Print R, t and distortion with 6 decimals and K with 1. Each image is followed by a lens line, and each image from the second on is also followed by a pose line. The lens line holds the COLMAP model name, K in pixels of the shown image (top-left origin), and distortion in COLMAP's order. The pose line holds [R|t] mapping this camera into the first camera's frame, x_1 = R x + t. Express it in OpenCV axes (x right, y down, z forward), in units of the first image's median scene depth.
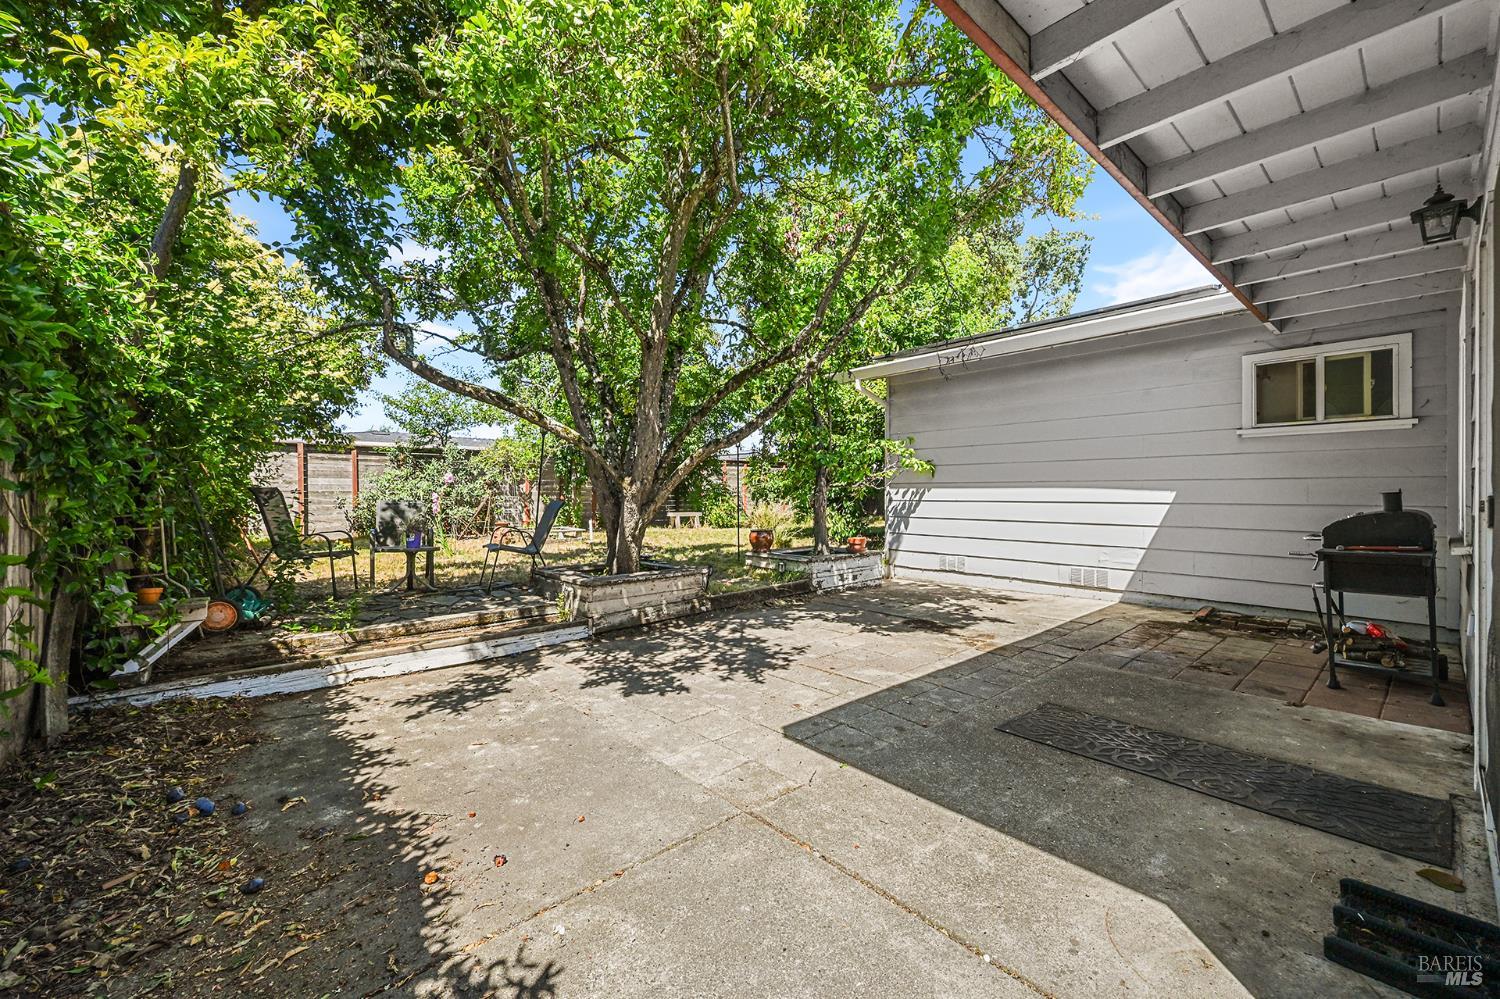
lens RADIAL K [[595.5, 0, 751.9], [0, 595.5, 494.3], [0, 0, 1]] dist [-0.000969, -0.000376]
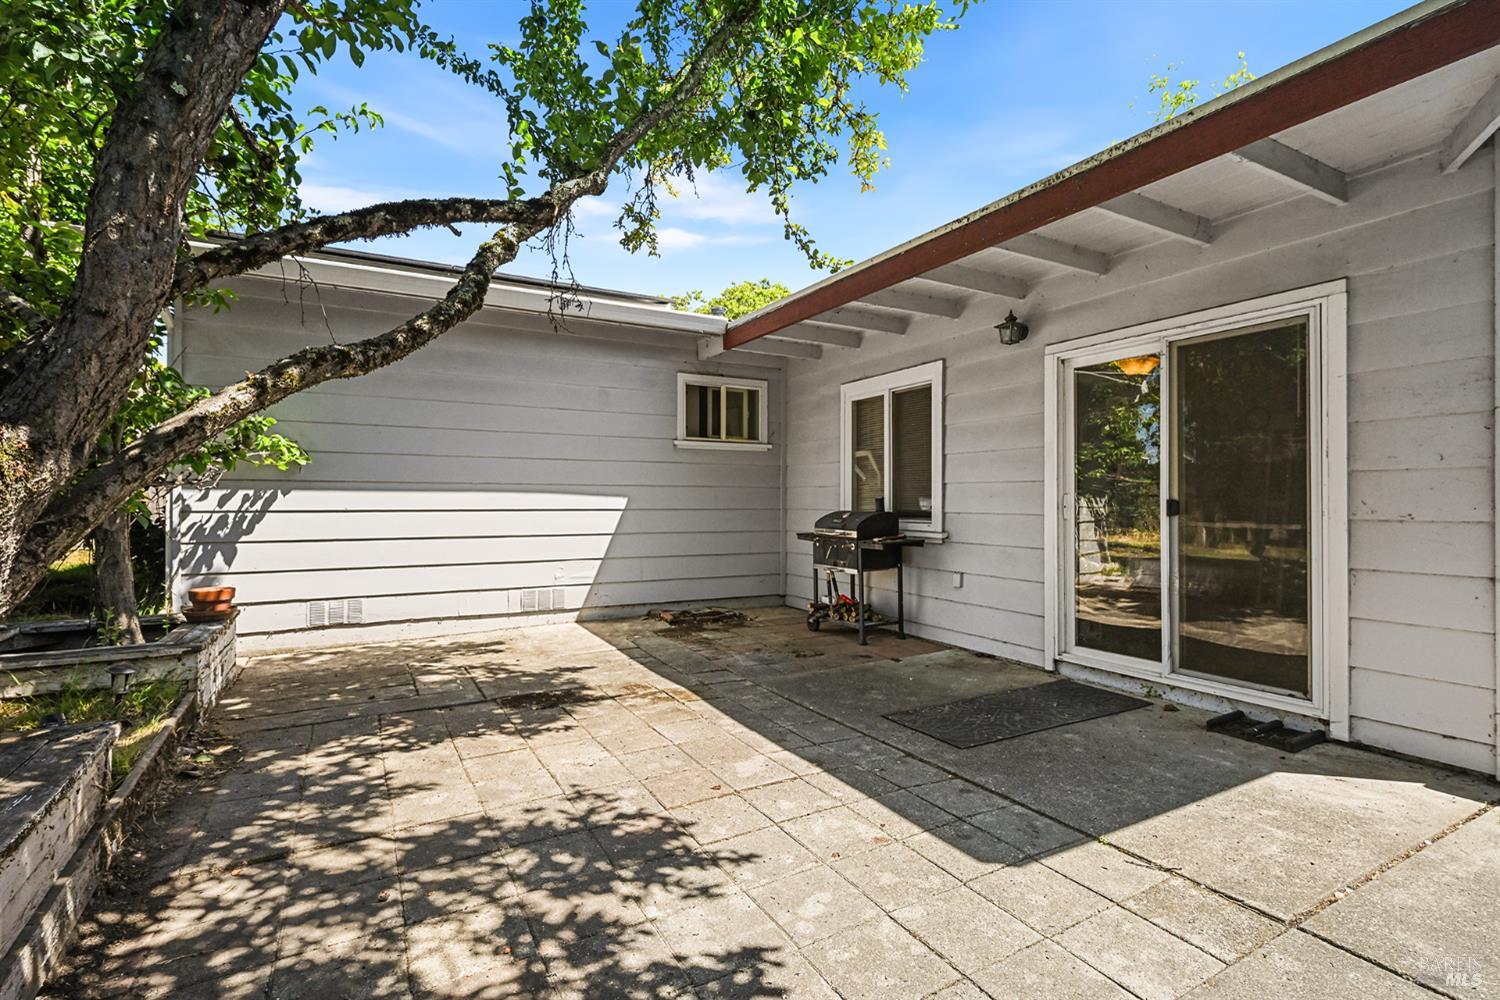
lens RADIAL K [[707.2, 0, 751.6], [0, 707.2, 500.3], [0, 0, 1]] dist [-0.000189, -0.000338]
pose [[0.201149, 0.002077, 0.979558, -0.535479], [0.001306, 0.999996, -0.002388, 0.004099], [-0.979560, 0.001759, 0.201146, 0.789405]]
